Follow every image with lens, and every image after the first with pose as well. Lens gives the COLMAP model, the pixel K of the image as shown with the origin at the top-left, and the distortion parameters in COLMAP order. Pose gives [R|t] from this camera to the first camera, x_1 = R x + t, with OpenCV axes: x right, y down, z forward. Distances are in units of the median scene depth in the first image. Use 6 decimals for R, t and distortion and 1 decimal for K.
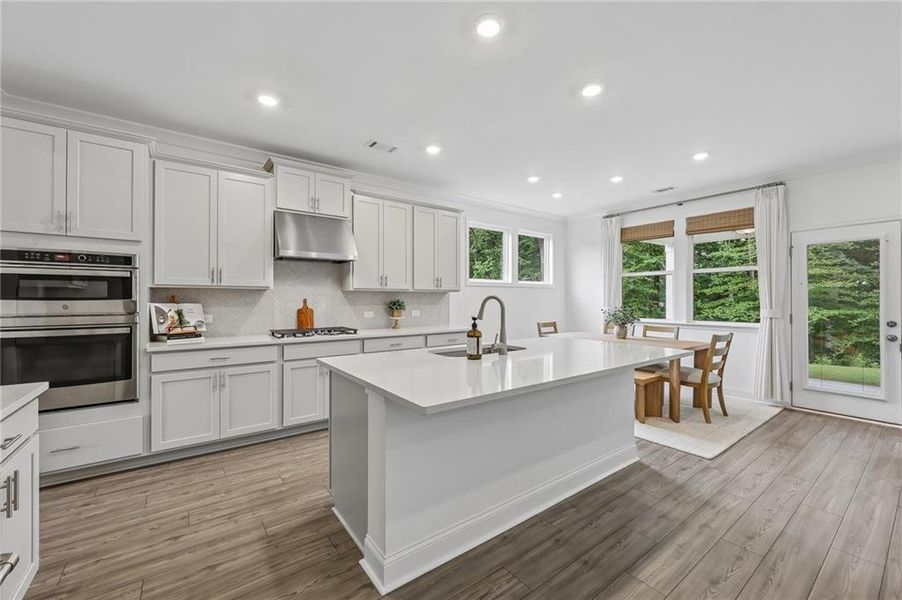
lens RADIAL K [[362.5, 0, 449.0], [0, 362.5, 298.1], [0, 0, 1]] dist [0.000342, 0.000184]
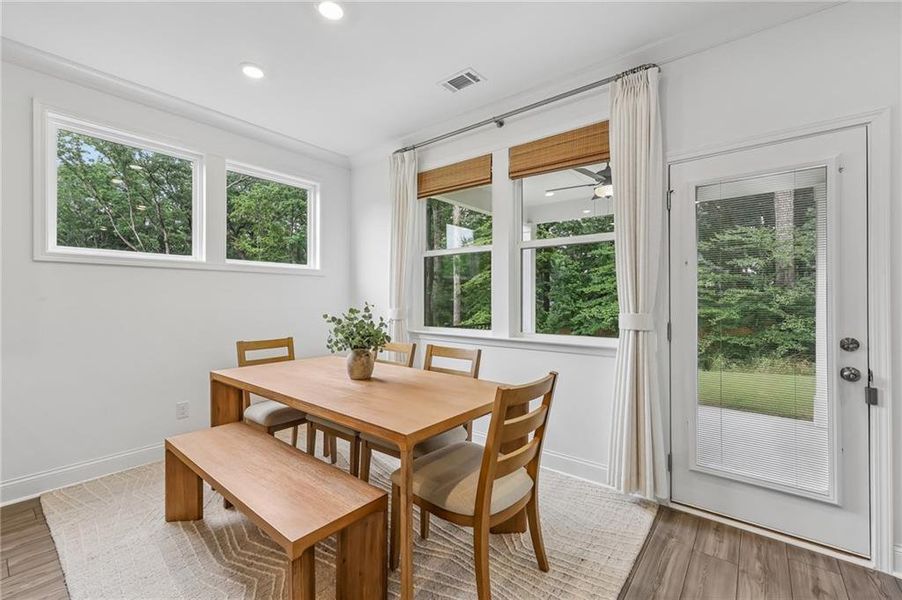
lens RADIAL K [[389.7, 0, 439.5], [0, 389.7, 296.2], [0, 0, 1]] dist [-0.000795, -0.000079]
pose [[0.970339, 0.001888, 0.241742, 0.488478], [-0.001081, 0.999993, -0.003471, 0.009281], [-0.241747, 0.003107, 0.970334, 0.537382]]
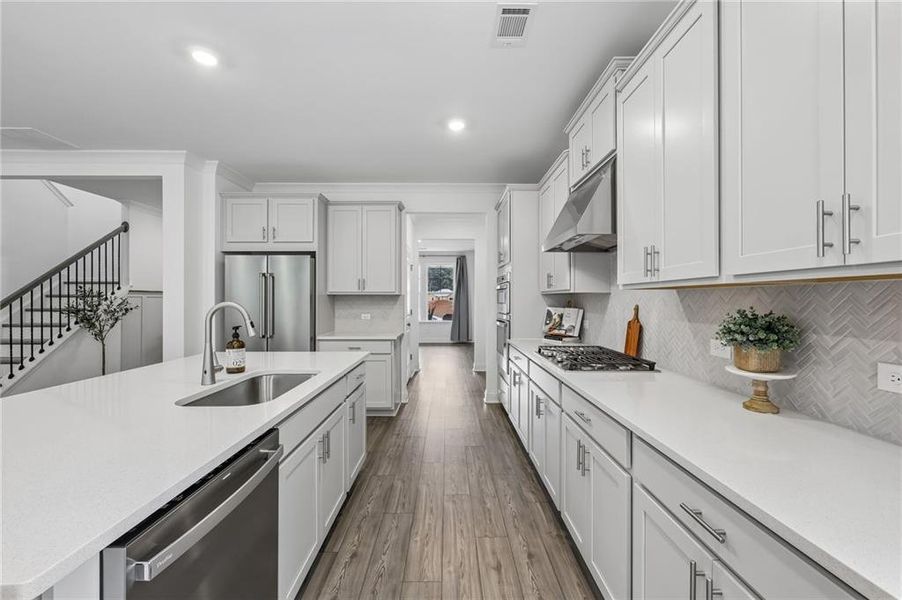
lens RADIAL K [[362.5, 0, 449.0], [0, 362.5, 298.1], [0, 0, 1]] dist [0.000342, 0.000184]
pose [[-0.589844, -0.003460, -0.807510, 0.258854], [-0.001882, 0.999994, -0.002911, -0.007855], [0.807515, -0.000197, -0.589847, 1.027820]]
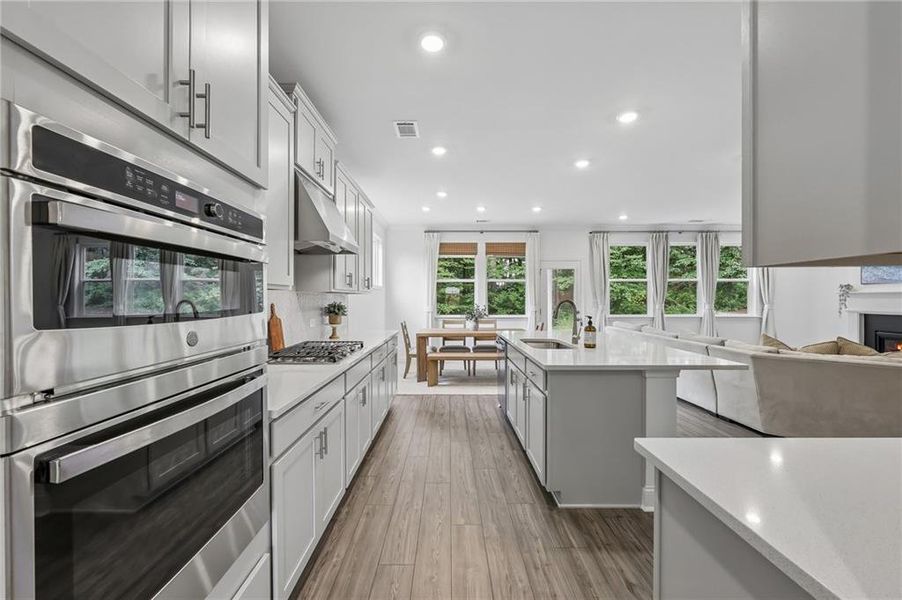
lens RADIAL K [[362.5, 0, 449.0], [0, 362.5, 298.1], [0, 0, 1]] dist [0.000342, 0.000184]
pose [[0.593079, -0.001402, 0.805143, -0.686053], [-0.000332, 0.999998, 0.001985, -0.008980], [-0.805144, -0.001444, 0.593077, 0.327777]]
